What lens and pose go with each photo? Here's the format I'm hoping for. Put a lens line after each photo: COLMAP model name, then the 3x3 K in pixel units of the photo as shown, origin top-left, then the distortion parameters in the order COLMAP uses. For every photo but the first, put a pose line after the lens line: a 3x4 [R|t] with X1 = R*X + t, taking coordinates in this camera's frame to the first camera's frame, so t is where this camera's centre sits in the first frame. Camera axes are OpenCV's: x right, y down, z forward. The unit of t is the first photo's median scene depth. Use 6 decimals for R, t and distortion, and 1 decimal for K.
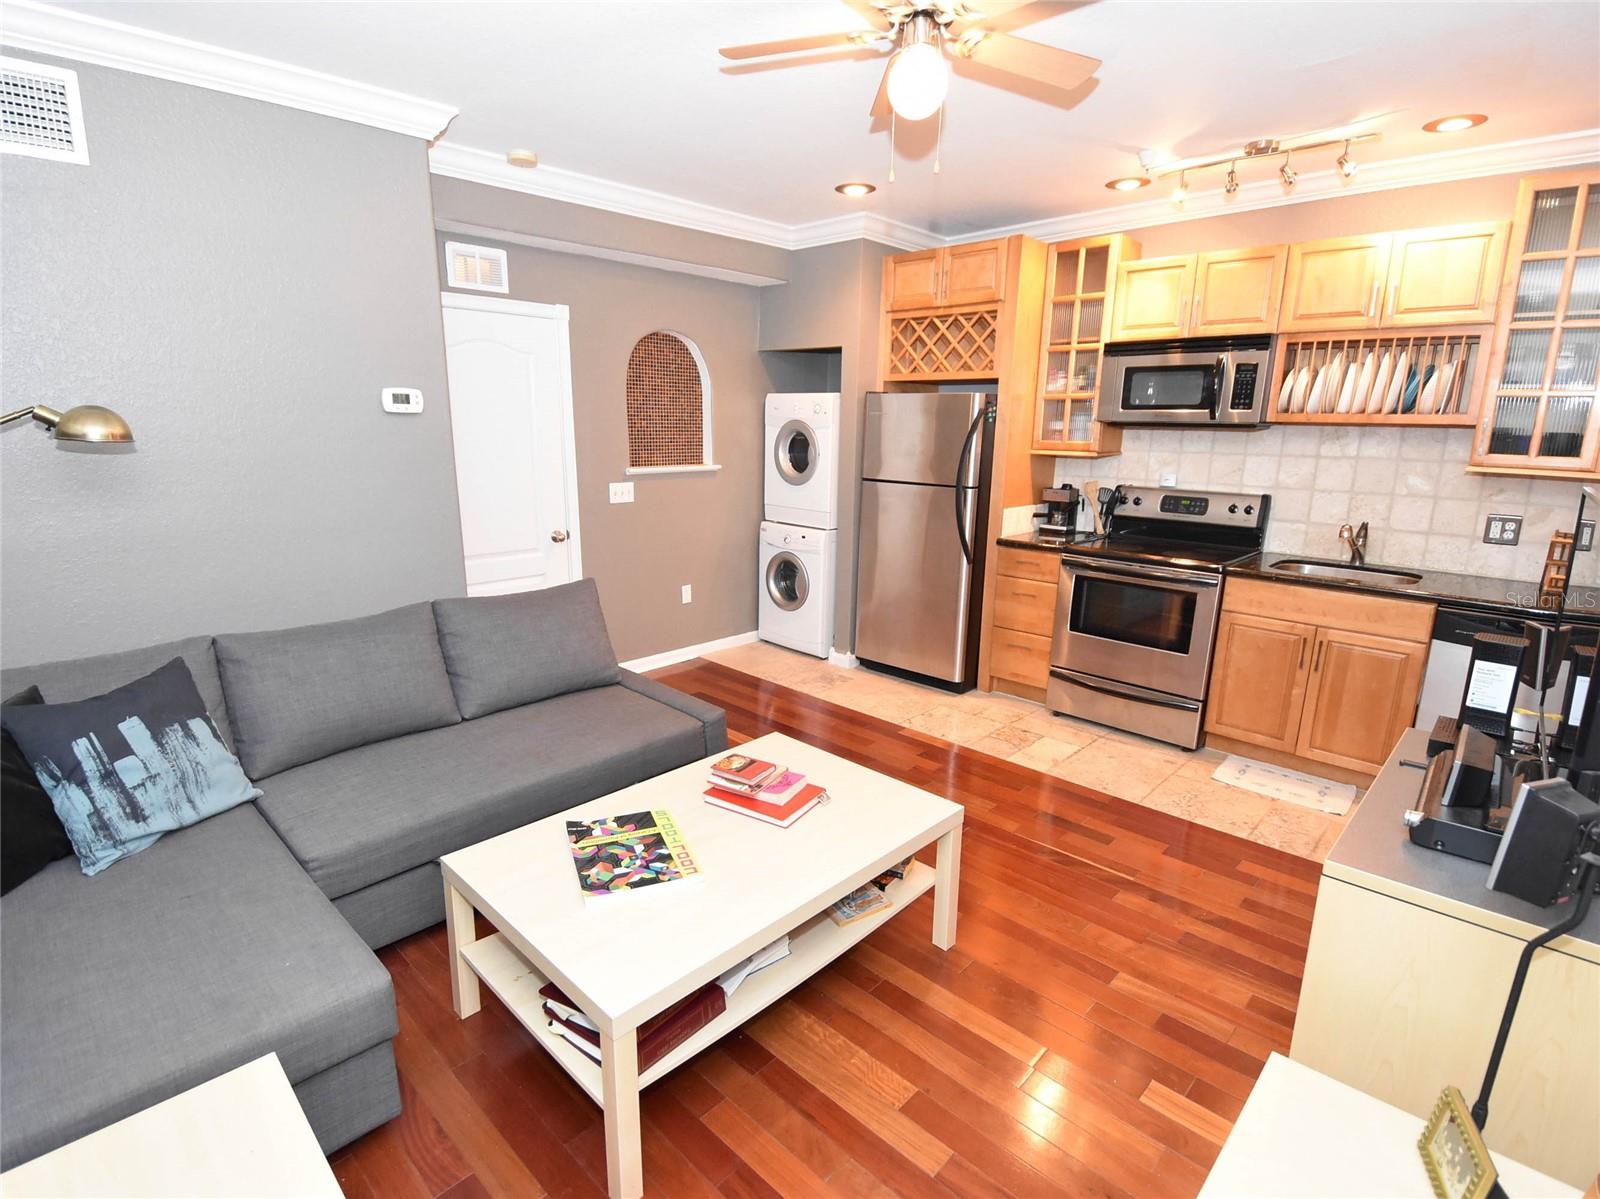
lens RADIAL K [[790.9, 0, 788.2], [0, 790.9, 607.9], [0, 0, 1]] dist [0.021462, -0.028642]
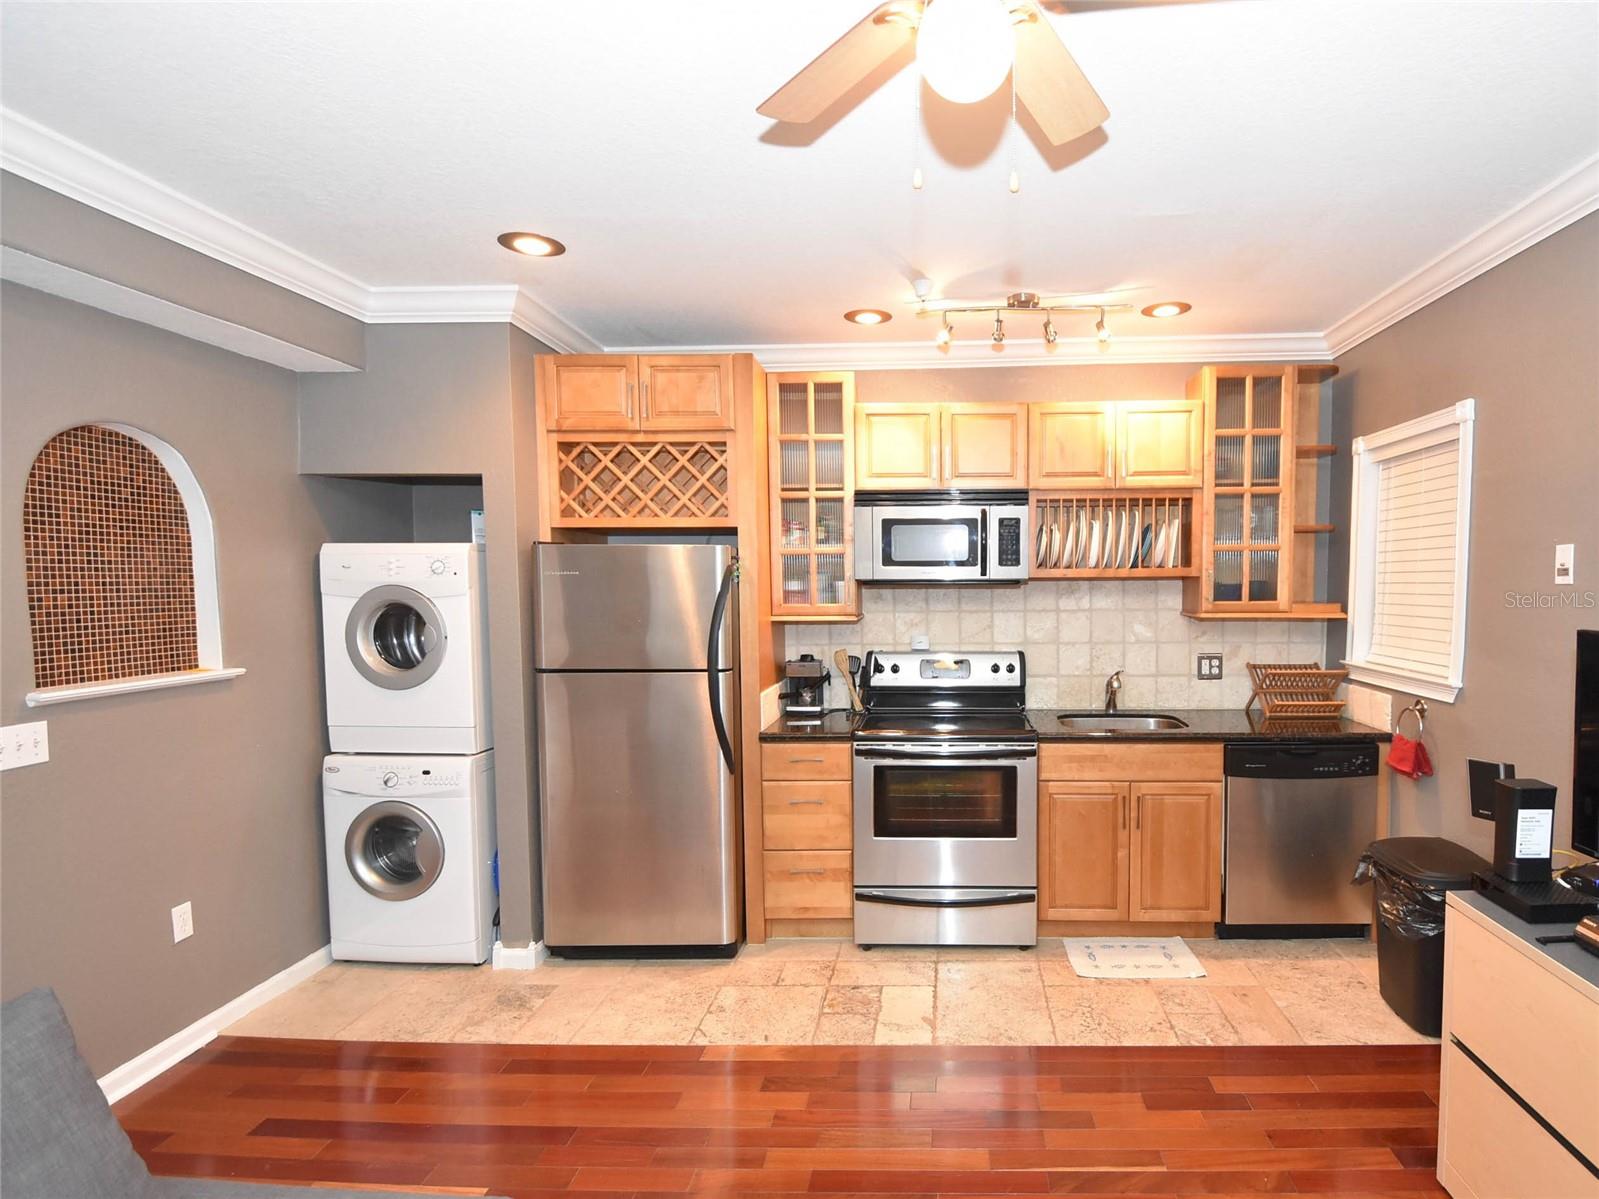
lens RADIAL K [[830.0, 0, 930.6], [0, 830.0, 634.5], [0, 0, 1]] dist [0.025536, -0.031984]
pose [[0.729369, -0.059865, 0.681496, -0.164330], [0.173482, 0.979788, -0.099601, -0.079943], [-0.661759, 0.190873, 0.725012, 0.332062]]
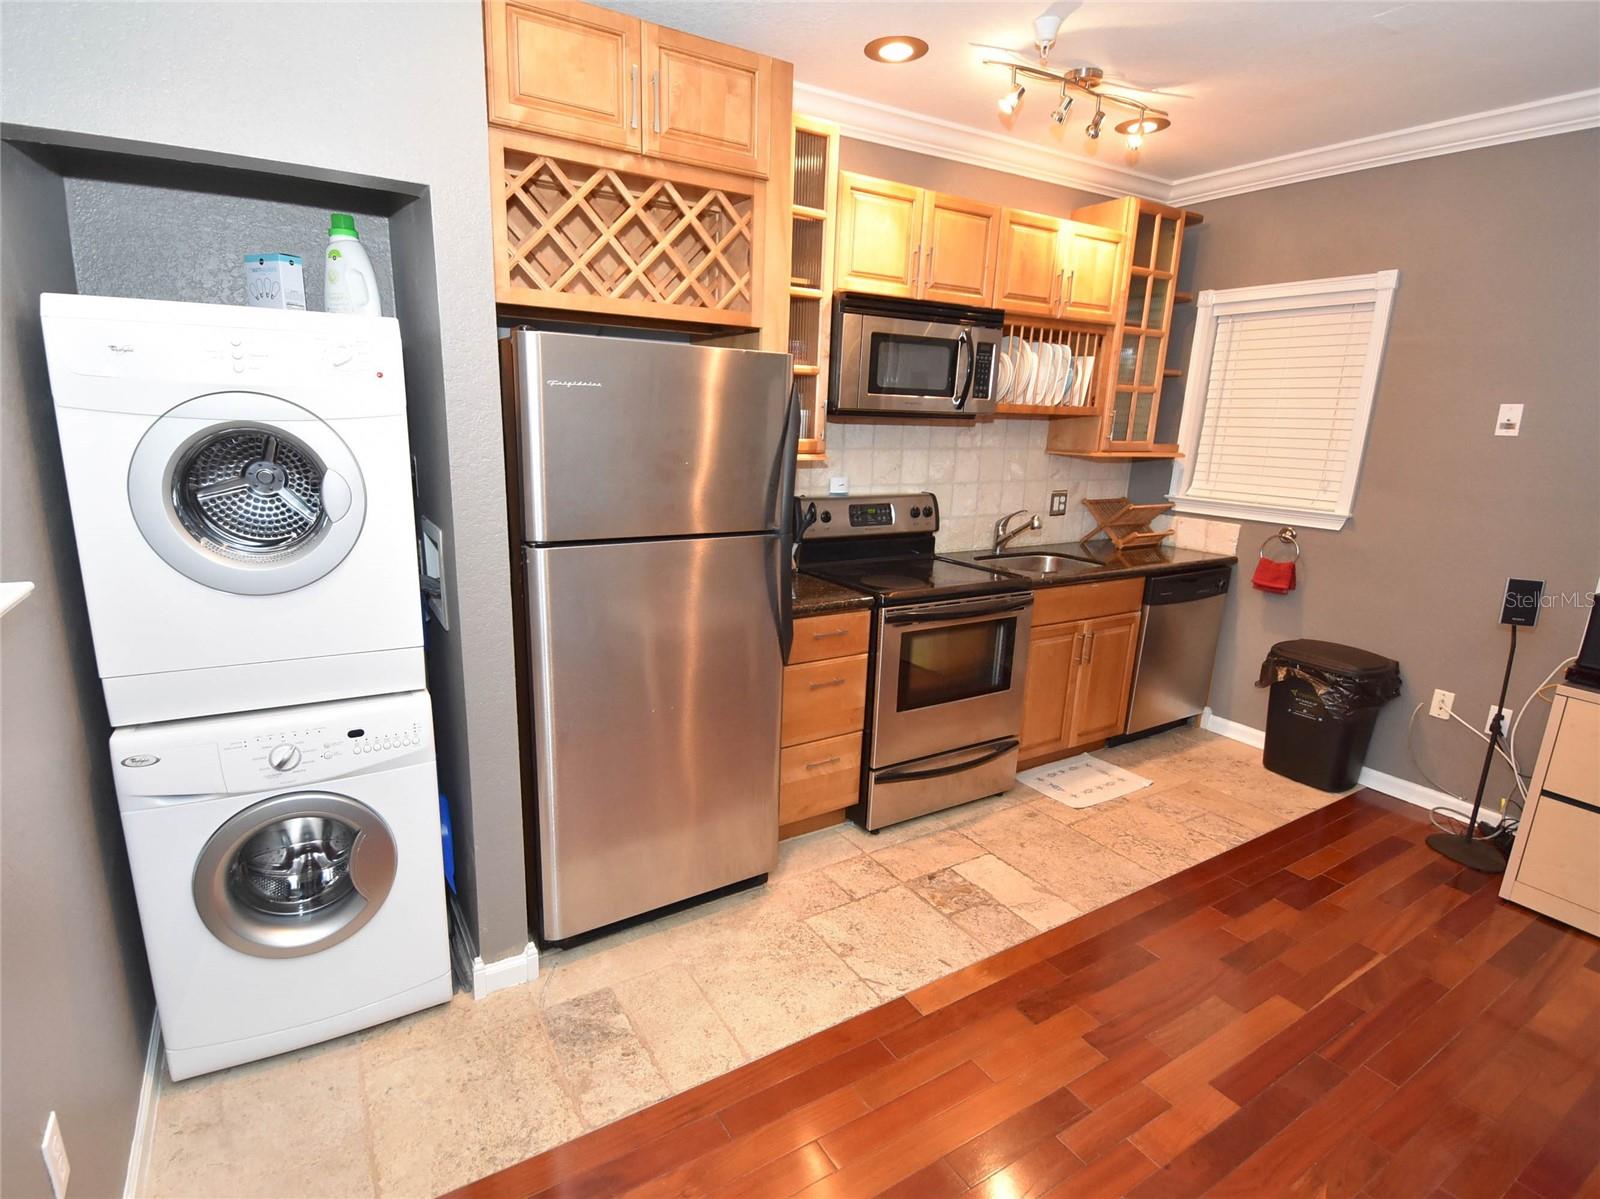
lens RADIAL K [[779.0, 0, 752.1], [0, 779.0, 611.6], [0, 0, 1]] dist [0.021119, -0.026955]
pose [[0.269133, -0.239224, 0.932920, -0.308262], [0.202856, 0.961010, 0.187906, -0.218004], [-0.941497, 0.138677, 0.307167, 0.926513]]
